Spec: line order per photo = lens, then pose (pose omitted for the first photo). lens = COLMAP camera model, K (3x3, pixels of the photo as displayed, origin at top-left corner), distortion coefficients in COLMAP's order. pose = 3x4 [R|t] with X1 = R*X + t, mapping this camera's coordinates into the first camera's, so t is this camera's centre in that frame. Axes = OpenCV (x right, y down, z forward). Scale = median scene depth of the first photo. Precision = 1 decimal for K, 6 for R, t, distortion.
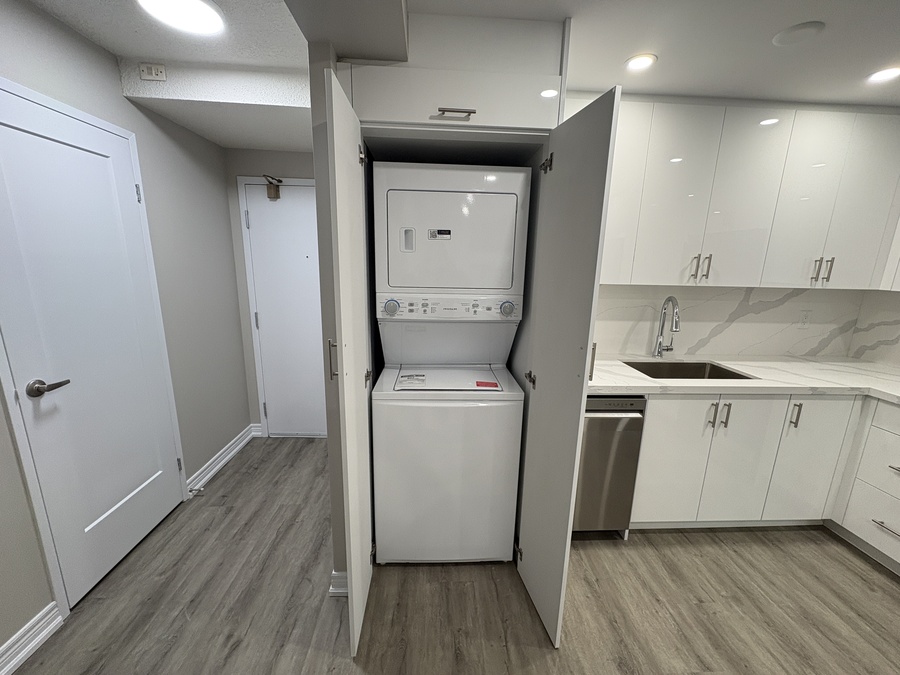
lens RADIAL K [[356.5, 0, 450.0], [0, 356.5, 338.6], [0, 0, 1]] dist [0.001088, -0.000161]
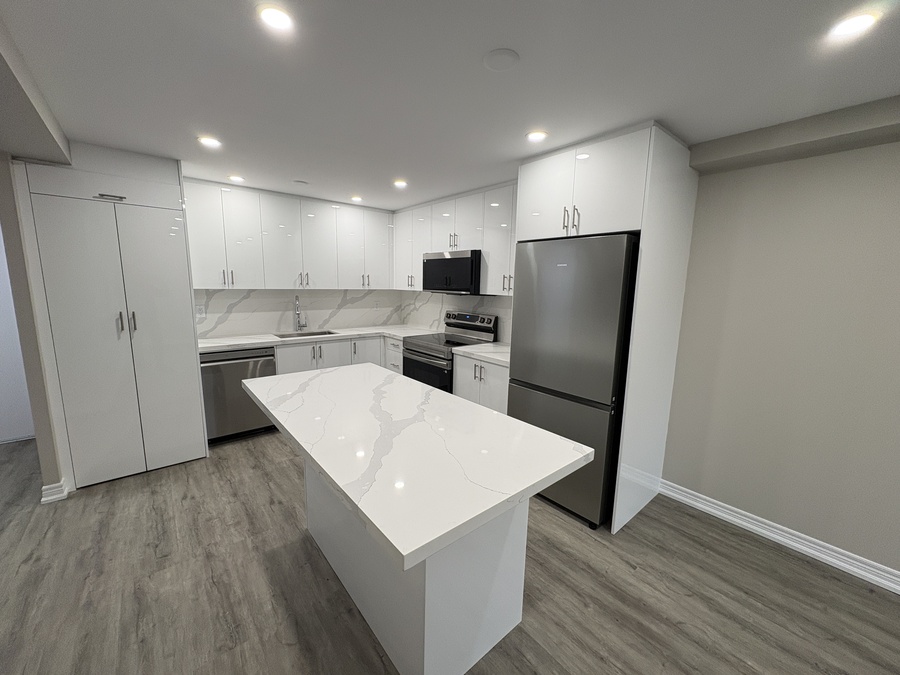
lens RADIAL K [[356.5, 0, 450.2], [0, 356.5, 339.0], [0, 0, 1]] dist [0.001088, -0.000161]
pose [[0.797324, -0.103432, 0.594622, 0.168634], [0.127566, 0.991829, 0.001473, 0.228684], [-0.589916, 0.074679, 0.804004, -1.039715]]
